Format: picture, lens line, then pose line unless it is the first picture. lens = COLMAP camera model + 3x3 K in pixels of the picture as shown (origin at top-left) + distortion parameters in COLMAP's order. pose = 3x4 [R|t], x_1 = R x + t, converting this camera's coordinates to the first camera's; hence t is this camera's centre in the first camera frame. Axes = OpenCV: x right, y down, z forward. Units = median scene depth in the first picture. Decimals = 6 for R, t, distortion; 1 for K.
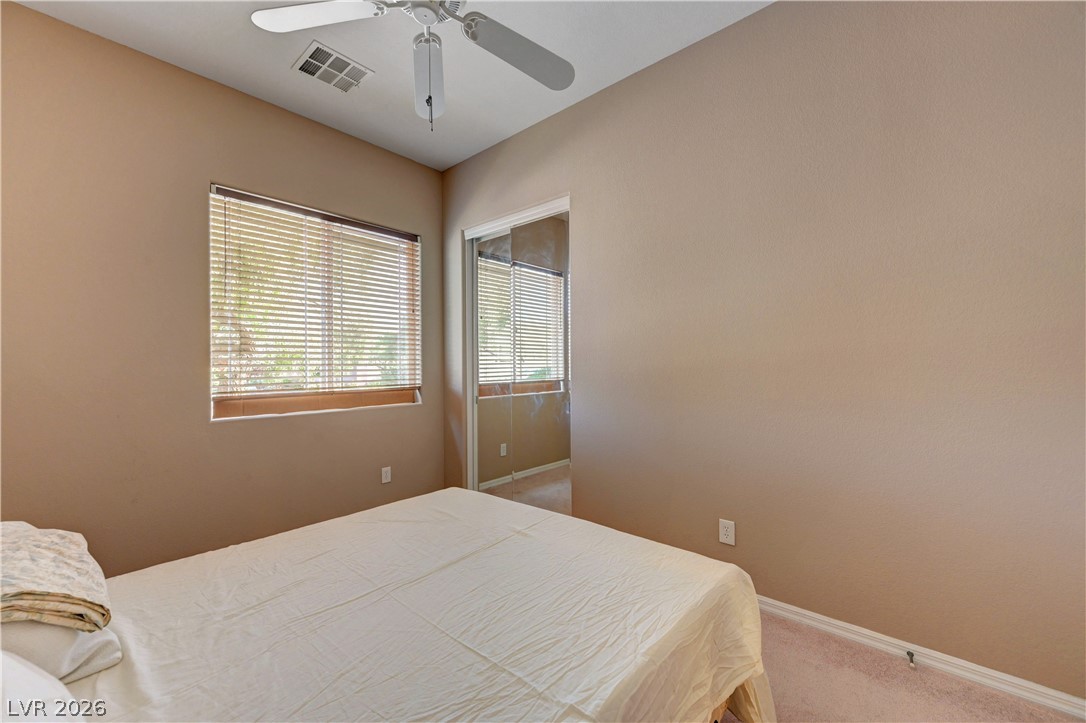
lens RADIAL K [[435.6, 0, 544.9], [0, 435.6, 354.8], [0, 0, 1]] dist [-0.000330, -0.000323]
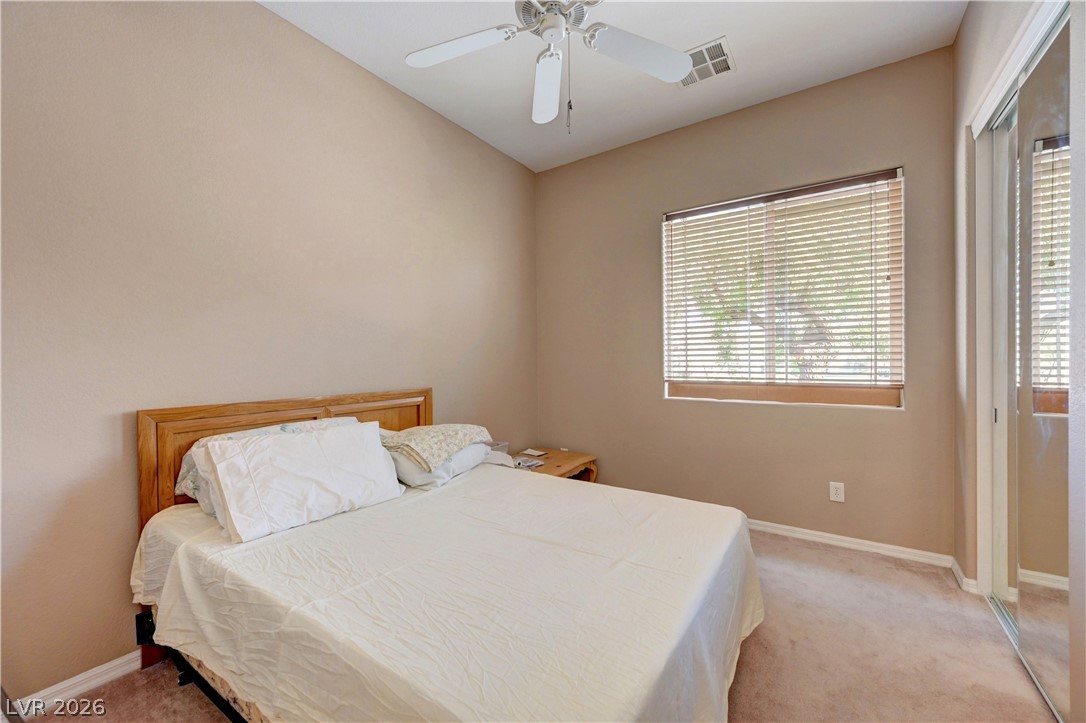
lens RADIAL K [[435.6, 0, 544.9], [0, 435.6, 354.8], [0, 0, 1]] dist [-0.000330, -0.000323]
pose [[0.105215, -0.001460, -0.994448, 0.381625], [0.030969, 0.999519, 0.001809, 0.006766], [0.993967, -0.030988, 0.105209, 0.401827]]
